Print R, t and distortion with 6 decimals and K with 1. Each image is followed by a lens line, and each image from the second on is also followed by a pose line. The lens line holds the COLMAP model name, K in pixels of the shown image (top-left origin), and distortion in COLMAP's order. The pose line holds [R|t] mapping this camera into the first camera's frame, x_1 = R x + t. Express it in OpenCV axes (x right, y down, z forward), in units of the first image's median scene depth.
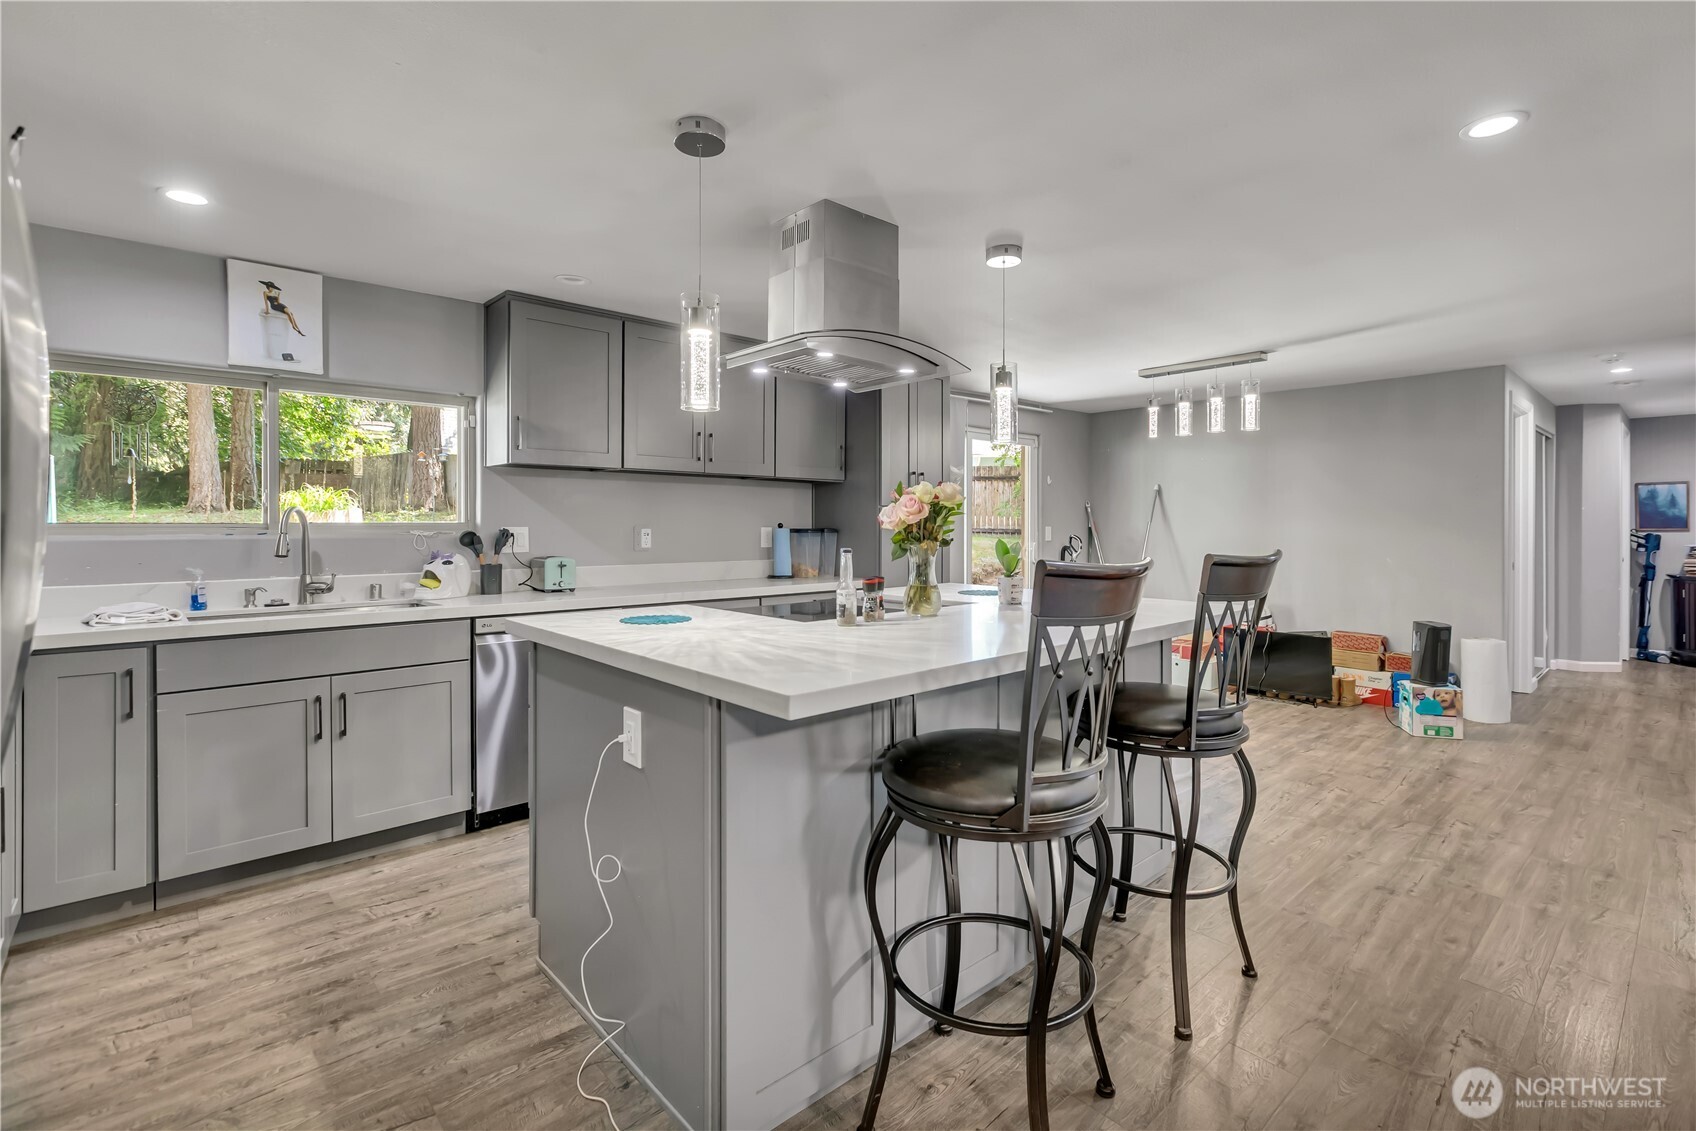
lens RADIAL K [[777.4, 0, 856.9], [0, 777.4, 514.3], [0, 0, 1]] dist [0.003879, -0.001235]
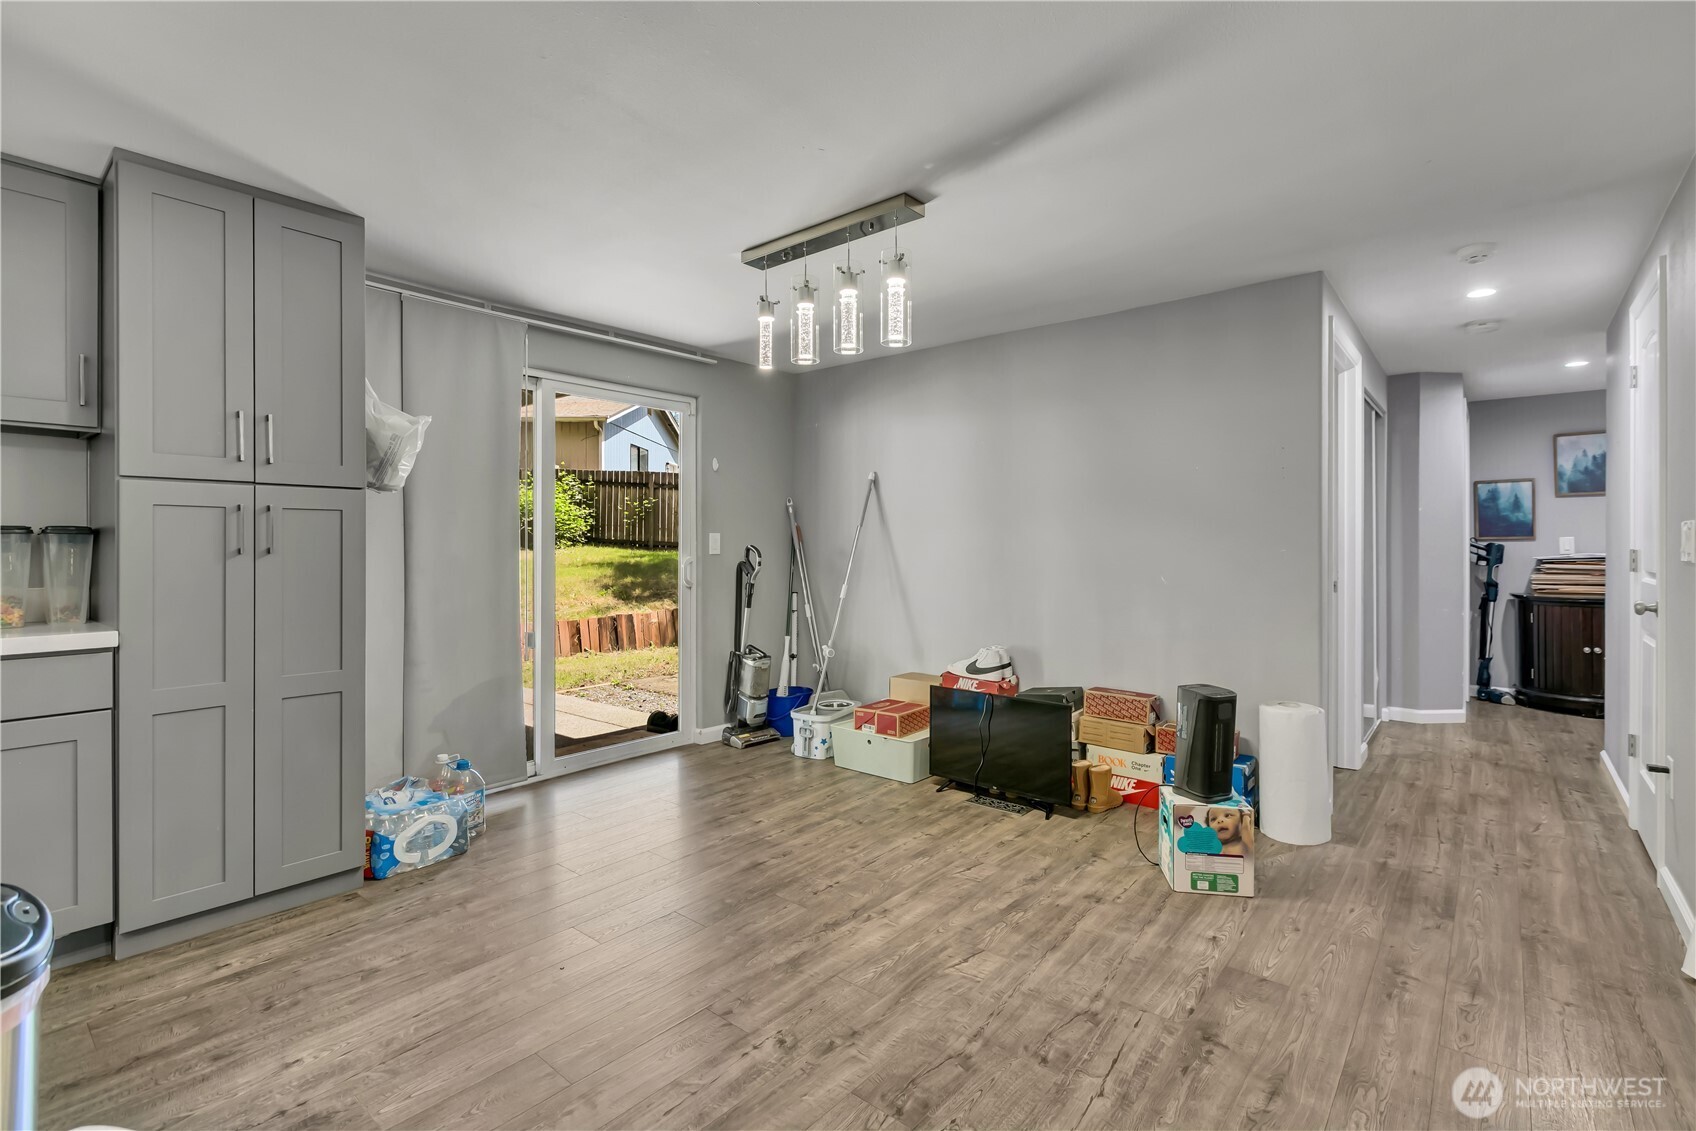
lens RADIAL K [[777.4, 0, 845.1], [0, 777.4, 528.5], [0, 0, 1]] dist [0.003879, -0.001235]
pose [[0.991227, 0.001367, 0.132162, 0.342034], [-0.000466, 0.999976, -0.006855, 0.021185], [-0.132168, 0.006733, 0.991204, 0.399114]]
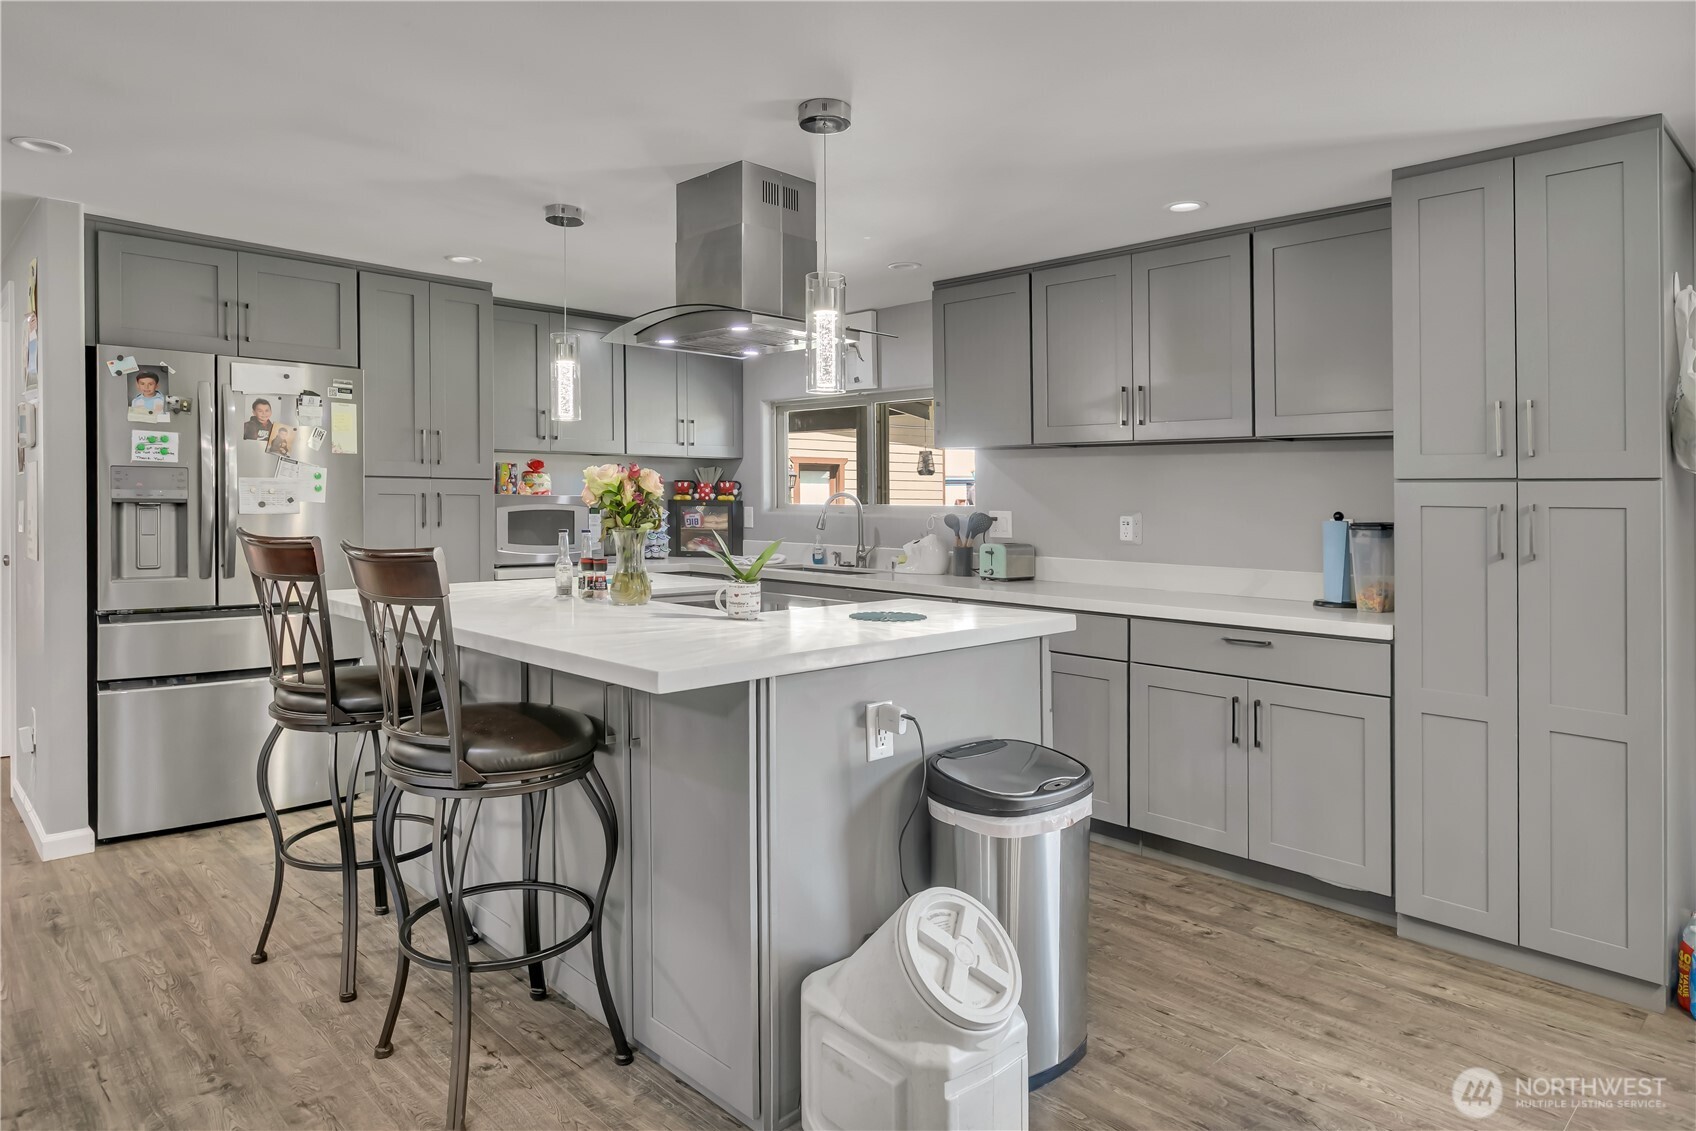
lens RADIAL K [[1003.4, 0, 809.6], [0, 1003.4, 491.2], [0, 0, 1]] dist [-0.000307, -0.000708]
pose [[0.015900, -0.009827, -0.999825, 0.570296], [0.003854, 0.999945, -0.009767, 0.001833], [0.999866, -0.003698, 0.015937, 0.519468]]
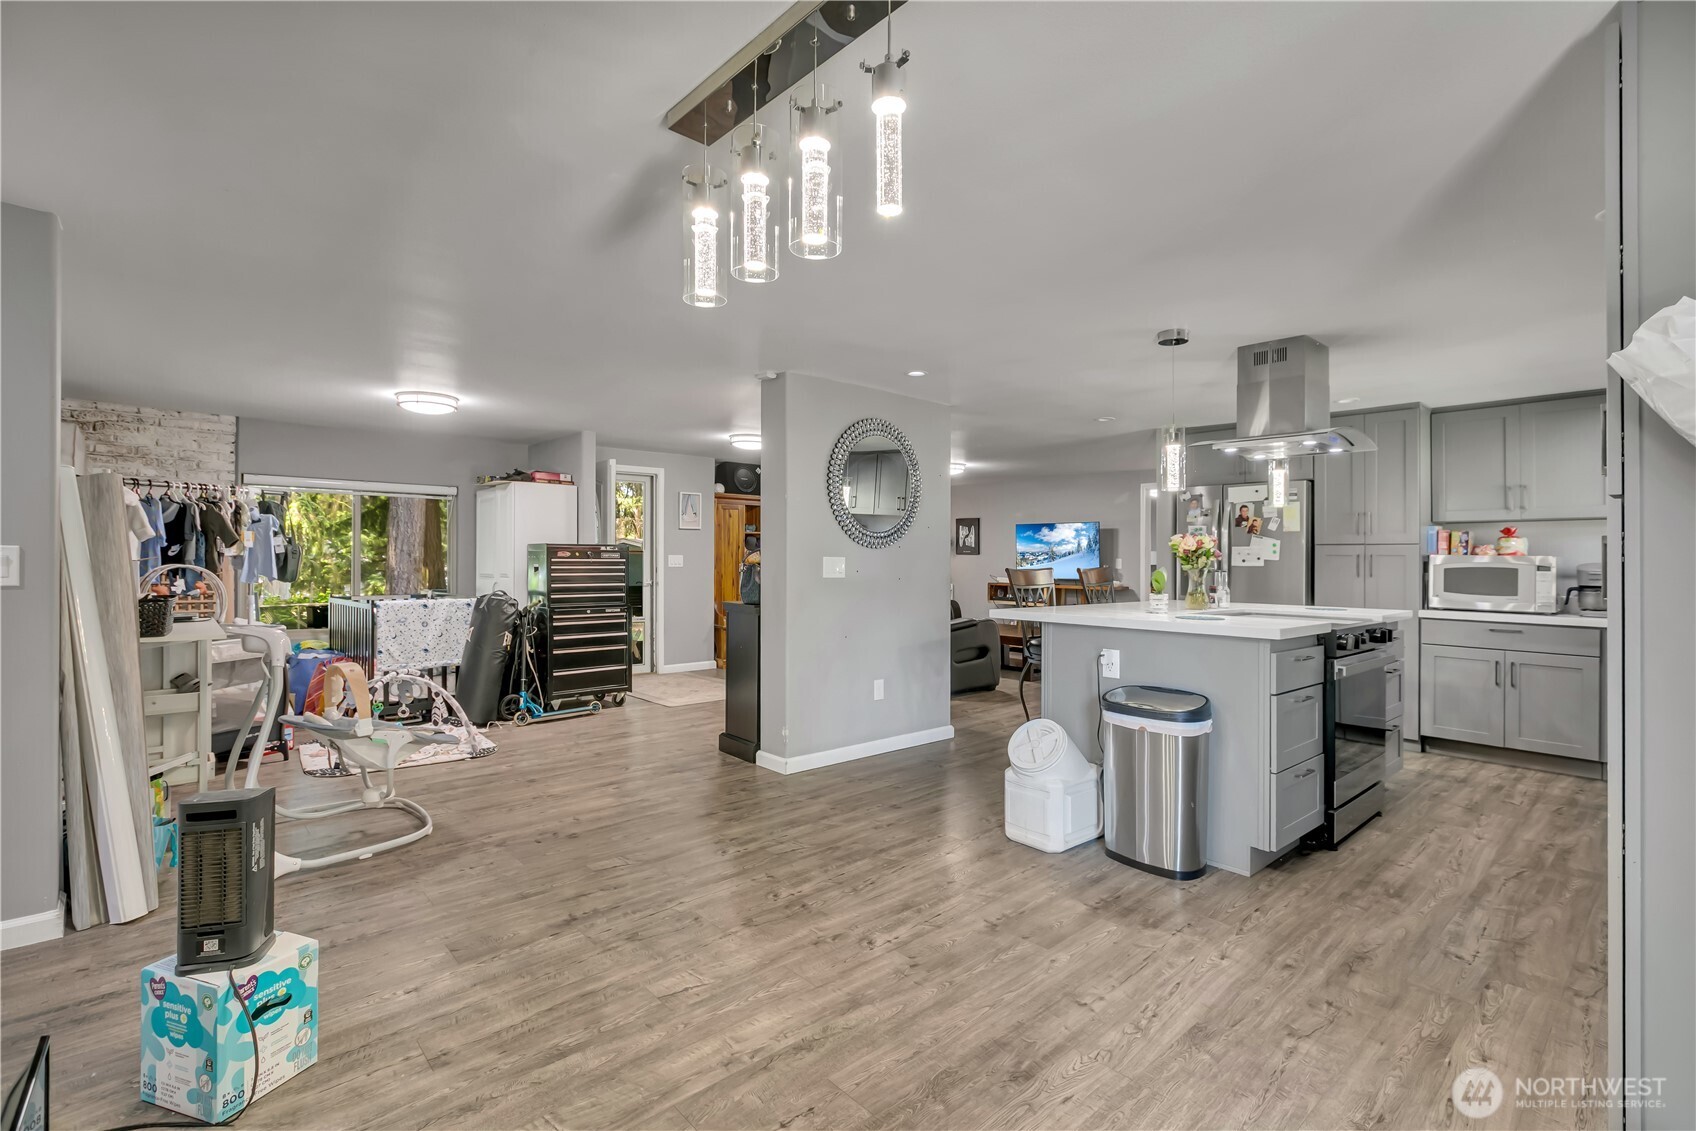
lens RADIAL K [[777.4, 0, 850.3], [0, 777.4, 563.1], [0, 0, 1]] dist [0.003879, -0.001235]
pose [[-0.999918, -0.012786, 0.000584, 0.373742], [-0.012790, 0.999882, -0.008563, 0.021473], [-0.000475, -0.008570, -0.999963, 1.192215]]
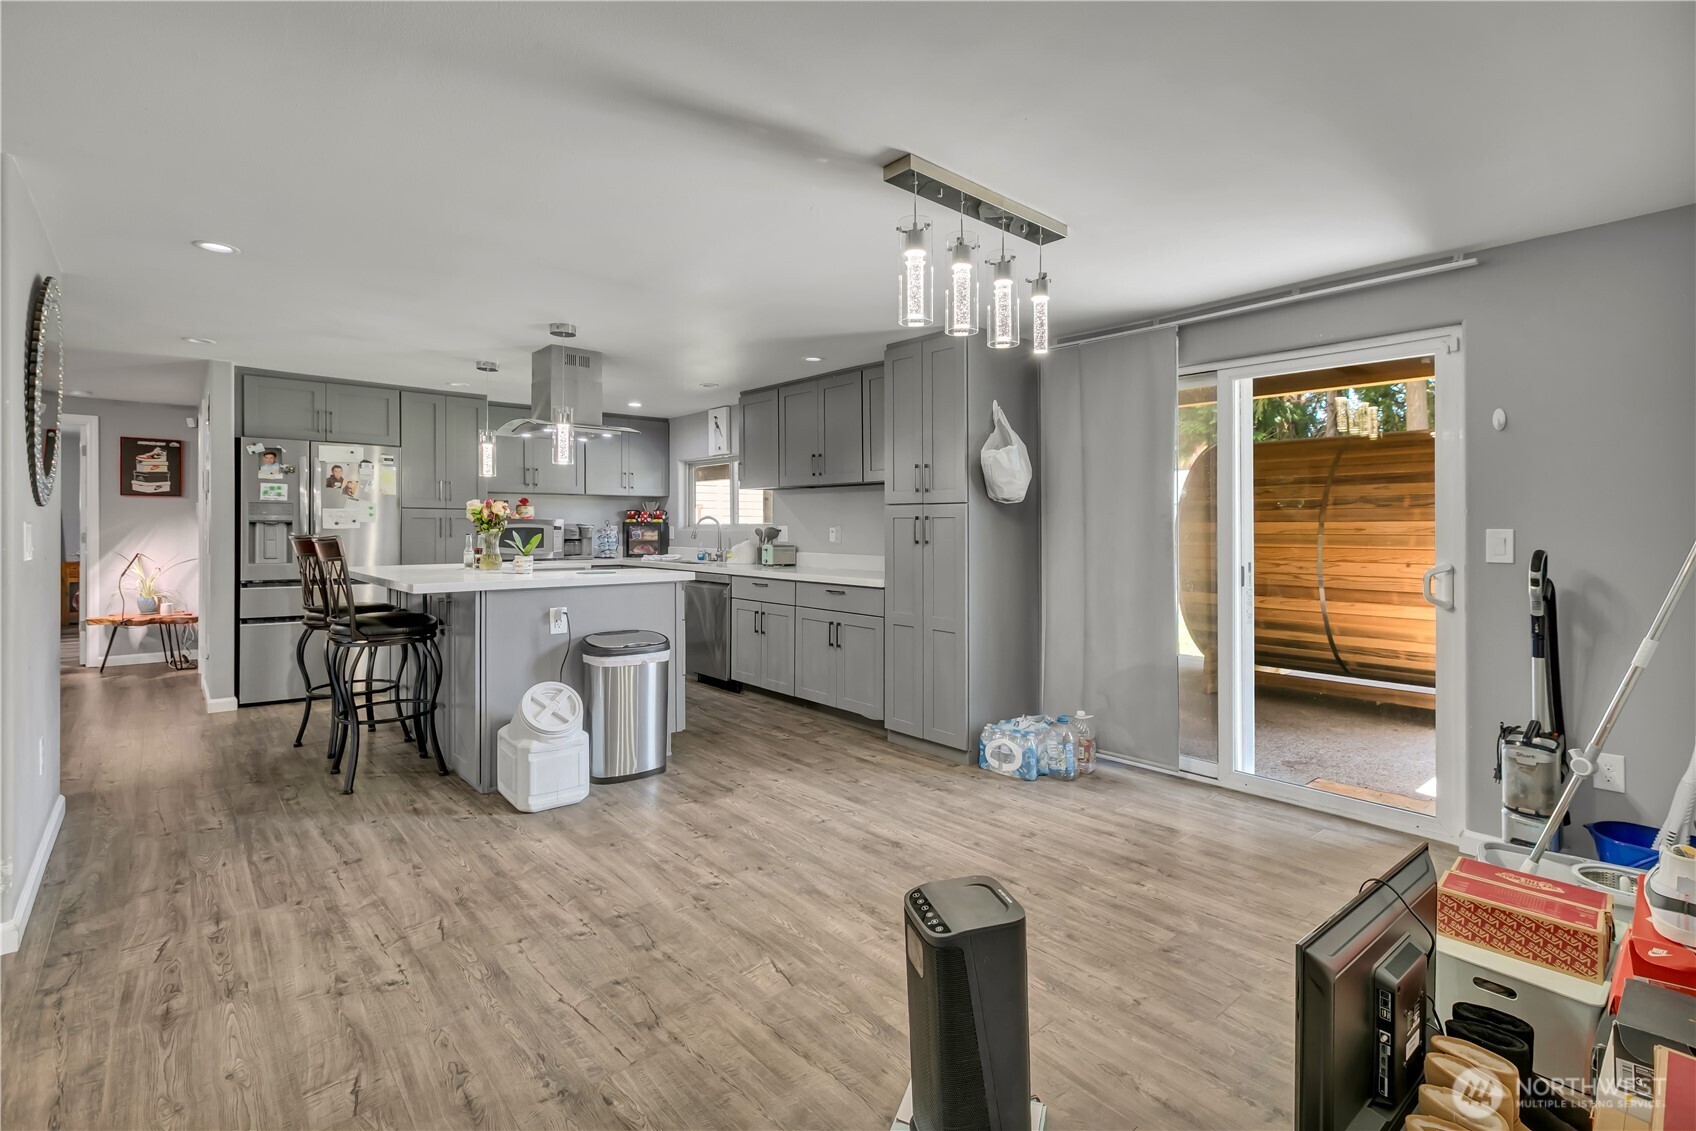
lens RADIAL K [[777.4, 0, 872.8], [0, 777.4, 513.1], [0, 0, 1]] dist [0.003879, -0.001235]
pose [[-0.002658, -0.020638, -0.999783, 0.853811], [0.009189, 0.999744, -0.020661, 0.016731], [0.999954, -0.009242, -0.002468, 0.837858]]
